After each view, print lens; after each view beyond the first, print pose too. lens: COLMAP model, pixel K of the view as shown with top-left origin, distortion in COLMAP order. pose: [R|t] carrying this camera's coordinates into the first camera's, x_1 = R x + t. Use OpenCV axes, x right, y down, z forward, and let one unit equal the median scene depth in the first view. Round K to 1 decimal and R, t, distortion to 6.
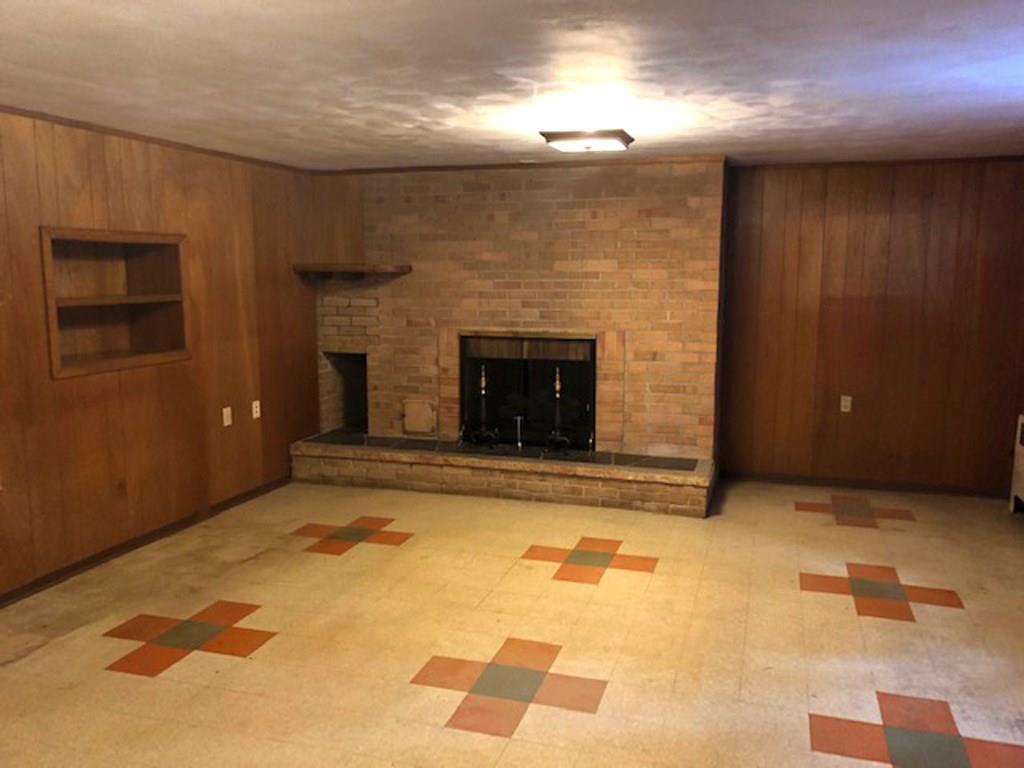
lens RADIAL K [[835.8, 0, 512.2], [0, 835.8, 384.5], [0, 0, 1]] dist [0.040599, 0.003396]
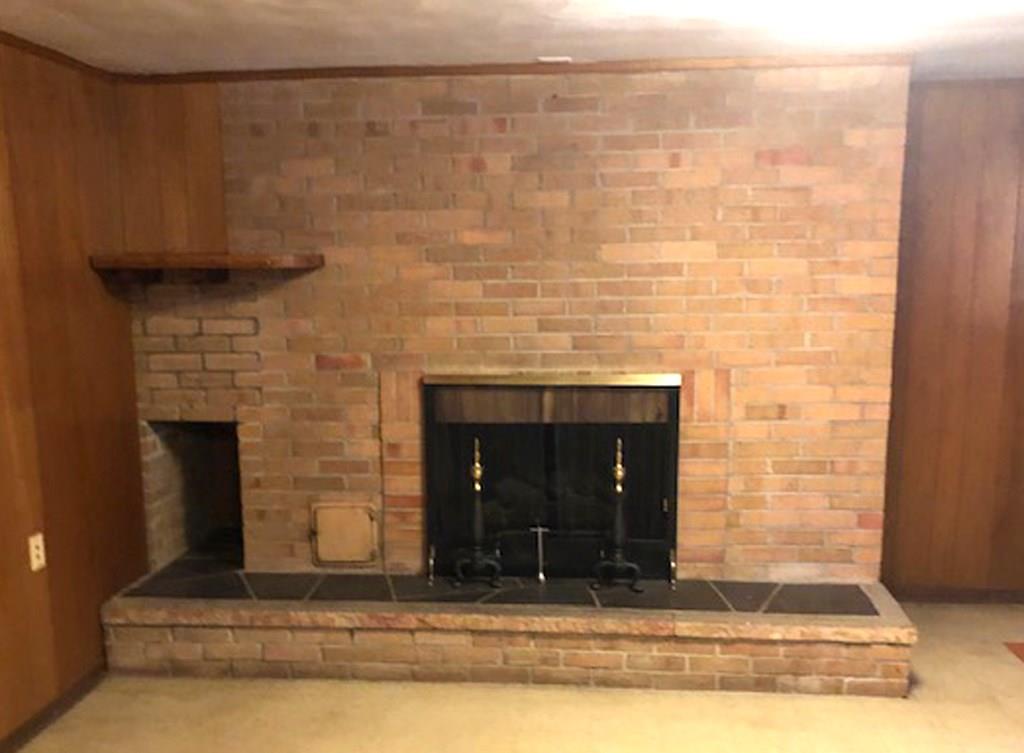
lens RADIAL K [[1015.6, 0, 505.2], [0, 1015.6, 444.1], [0, 0, 1]] dist [0.011145, 0.000000]
pose [[0.976097, -0.045988, 0.212414, -0.157888], [0.038315, 0.998461, 0.040102, -0.045509], [-0.213932, -0.031005, 0.976356, 0.354015]]
